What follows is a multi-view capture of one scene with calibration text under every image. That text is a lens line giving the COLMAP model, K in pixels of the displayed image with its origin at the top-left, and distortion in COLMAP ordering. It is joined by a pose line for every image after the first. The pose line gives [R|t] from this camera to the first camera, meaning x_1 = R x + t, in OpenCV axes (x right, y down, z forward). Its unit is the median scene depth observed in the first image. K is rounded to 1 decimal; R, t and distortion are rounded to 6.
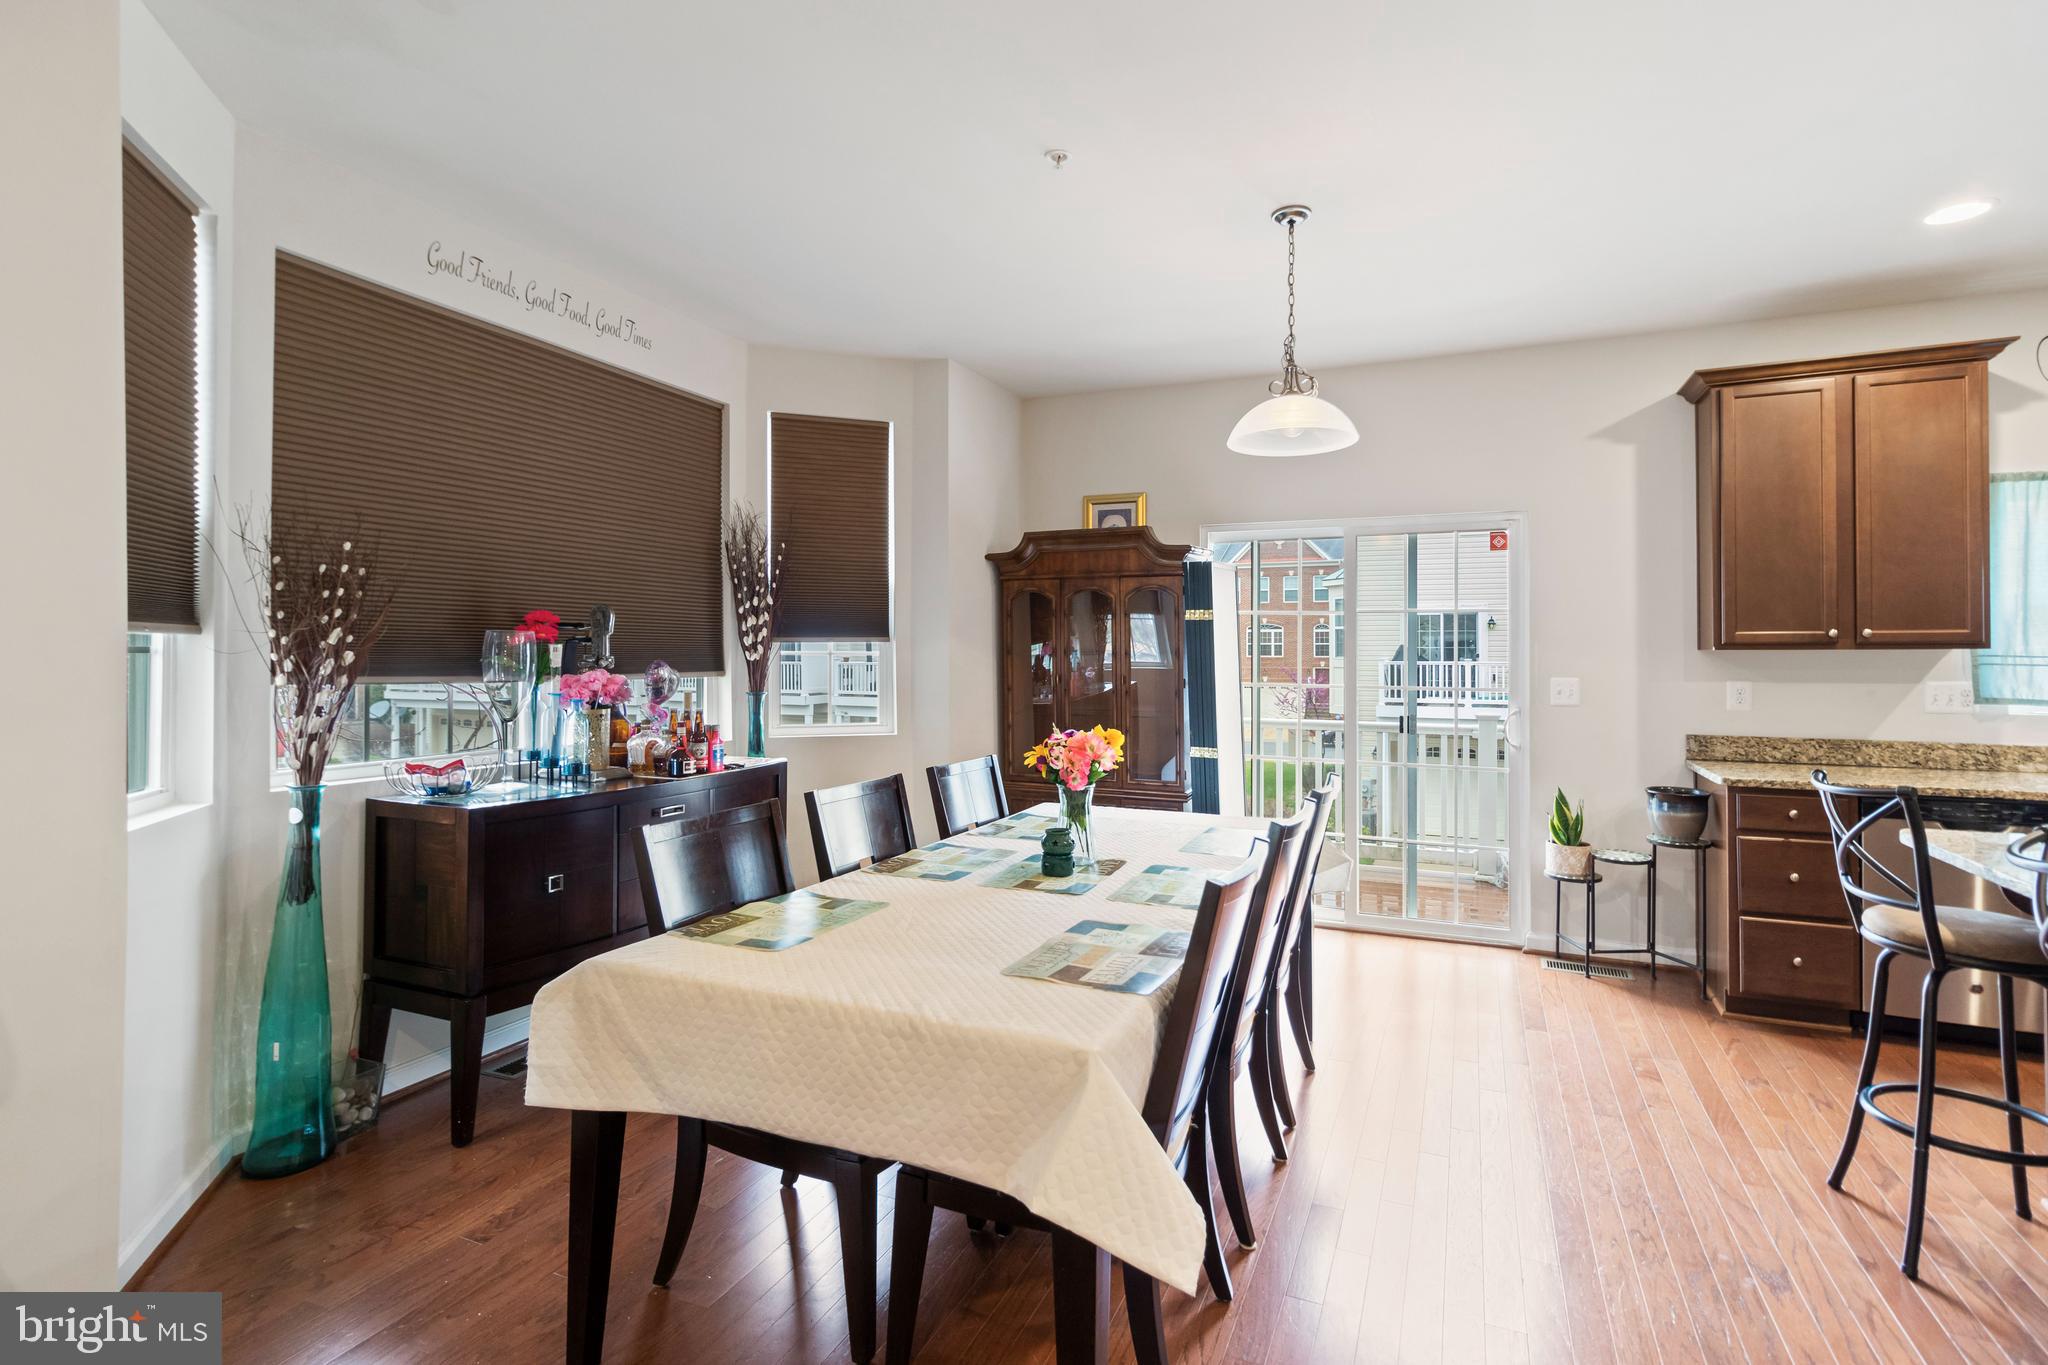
lens RADIAL K [[974.0, 0, 1027.0], [0, 974.0, 647.0], [0, 0, 1]] dist [-0.000478, -0.000148]
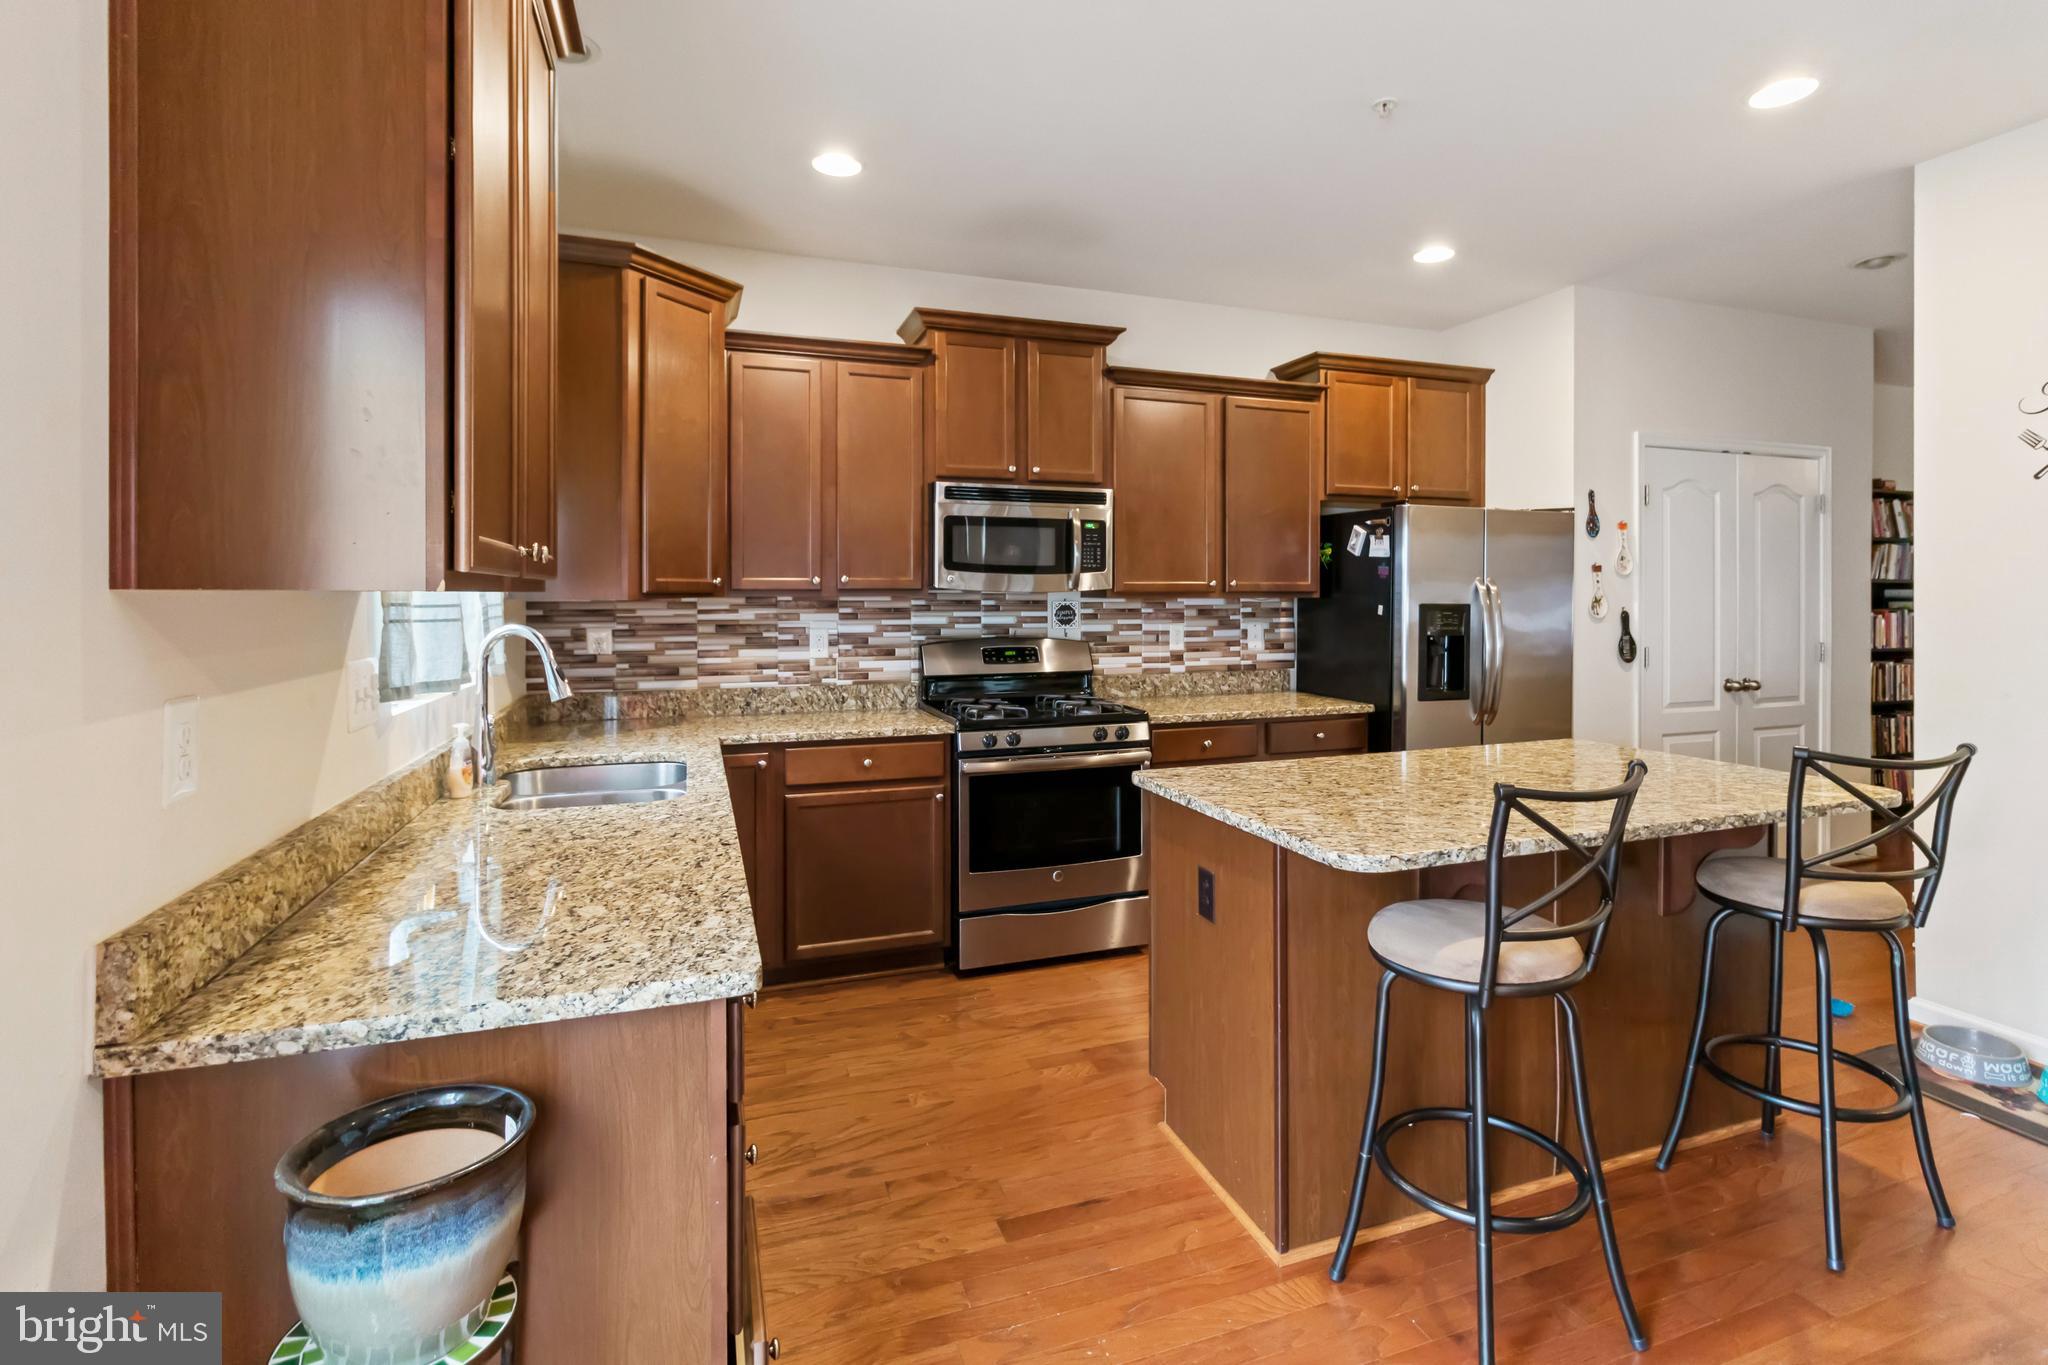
lens RADIAL K [[968.7, 0, 1077.3], [0, 968.7, 596.9], [0, 0, 1]] dist [0.000284, 0.000019]
pose [[-0.710025, -0.001346, 0.704175, 0.365738], [-0.005413, 0.999979, -0.003547, 0.003882], [-0.704155, -0.006330, -0.710018, 1.076802]]
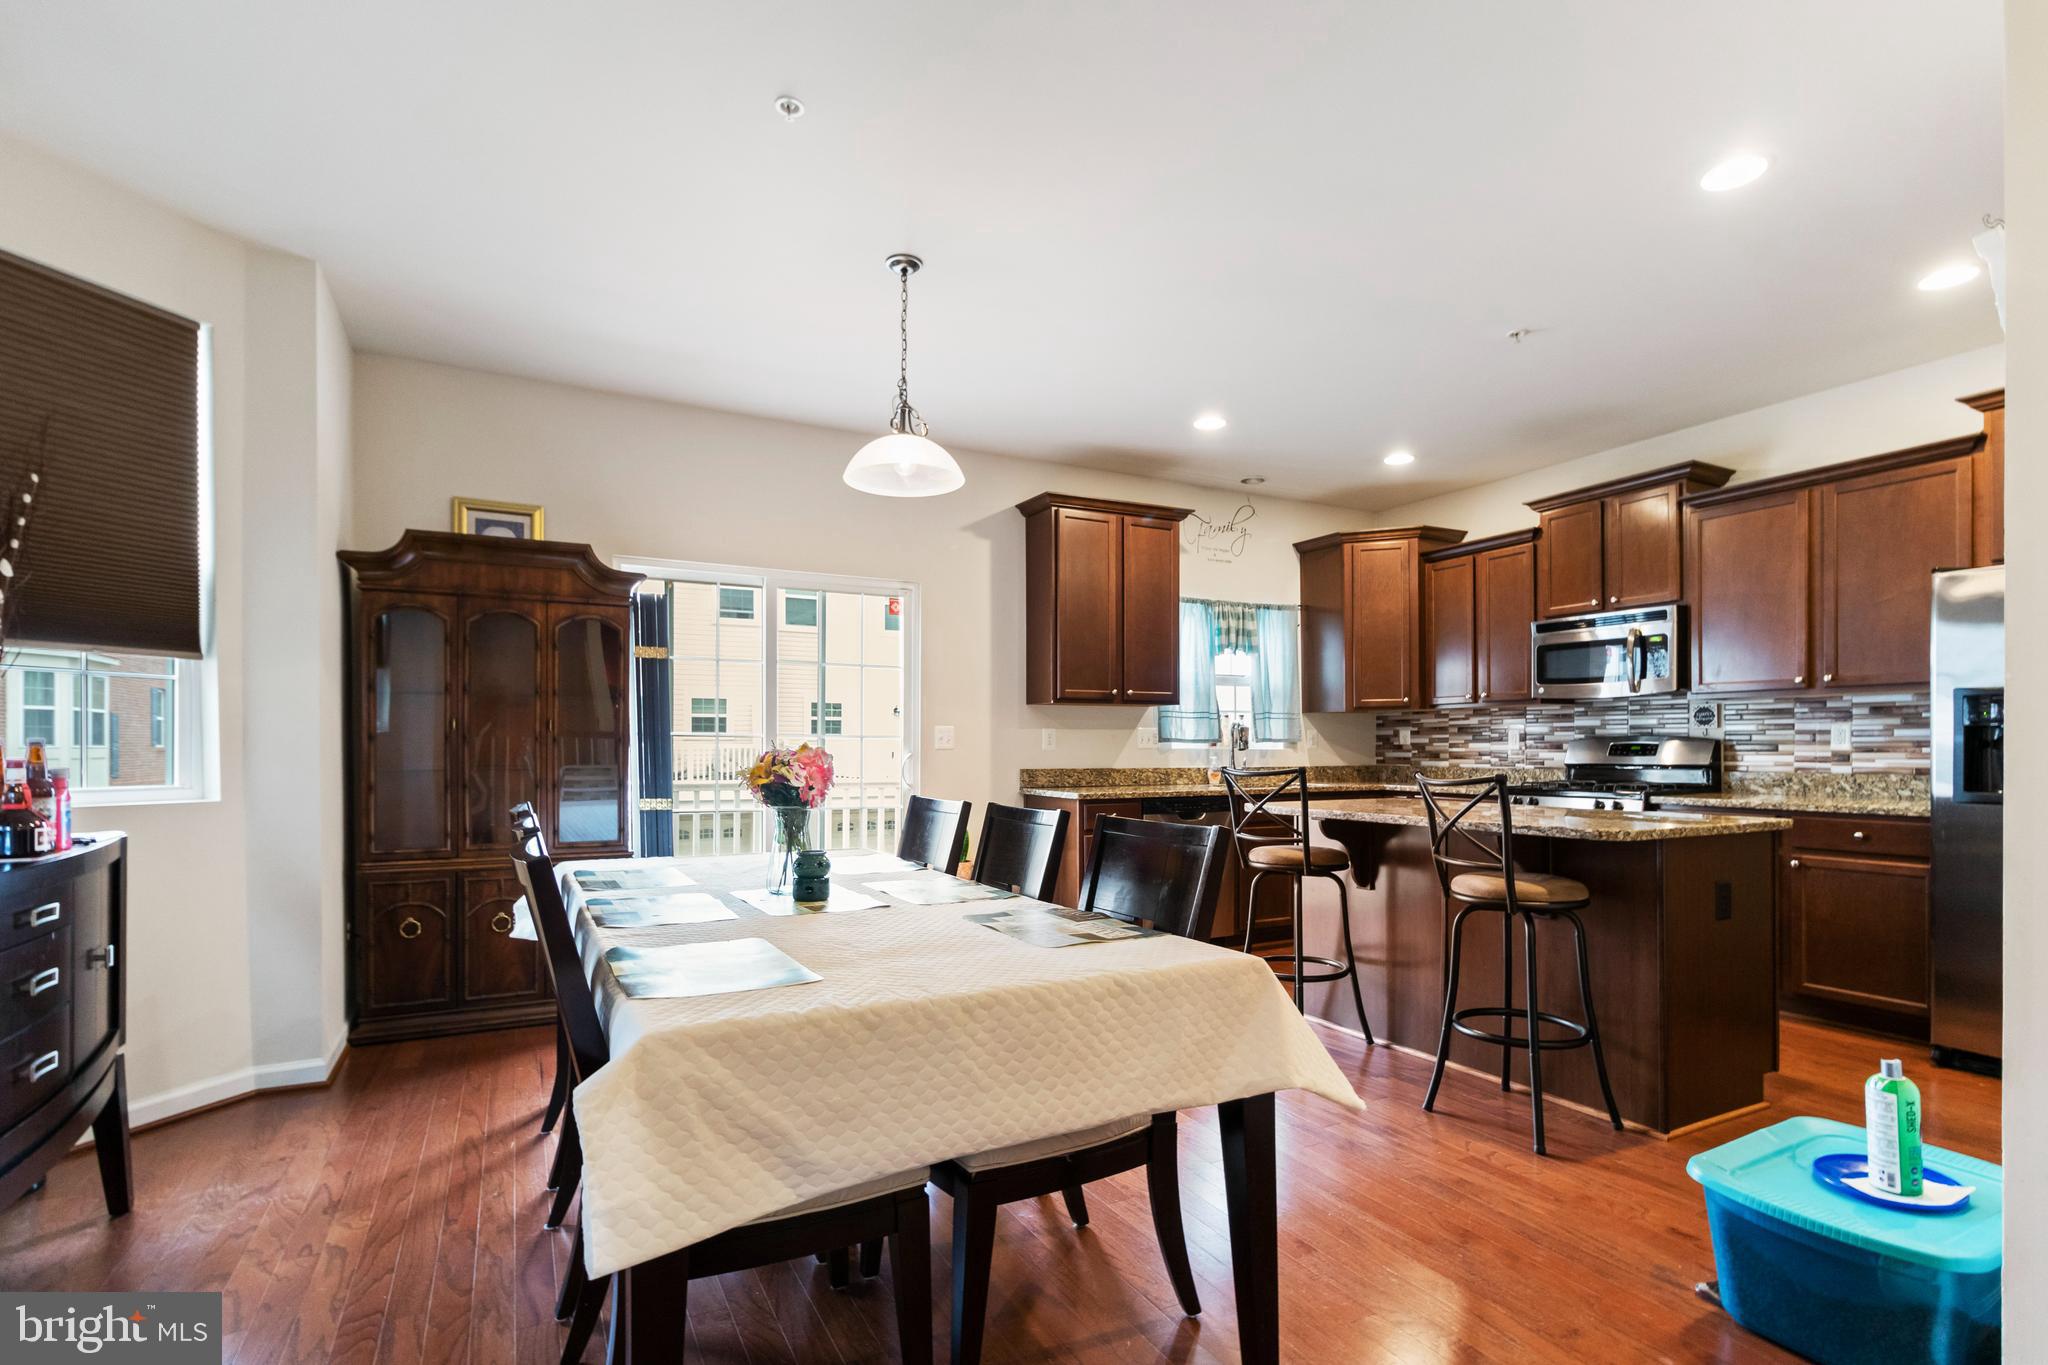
lens RADIAL K [[992.5, 0, 1027.7], [0, 992.5, 749.5], [0, 0, 1]] dist [0.000758, 0.000244]
pose [[0.616586, -0.002690, 0.787283, -0.394637], [-0.003690, 0.999973, 0.006306, 0.059333], [-0.787279, -0.006793, 0.616560, 0.184538]]
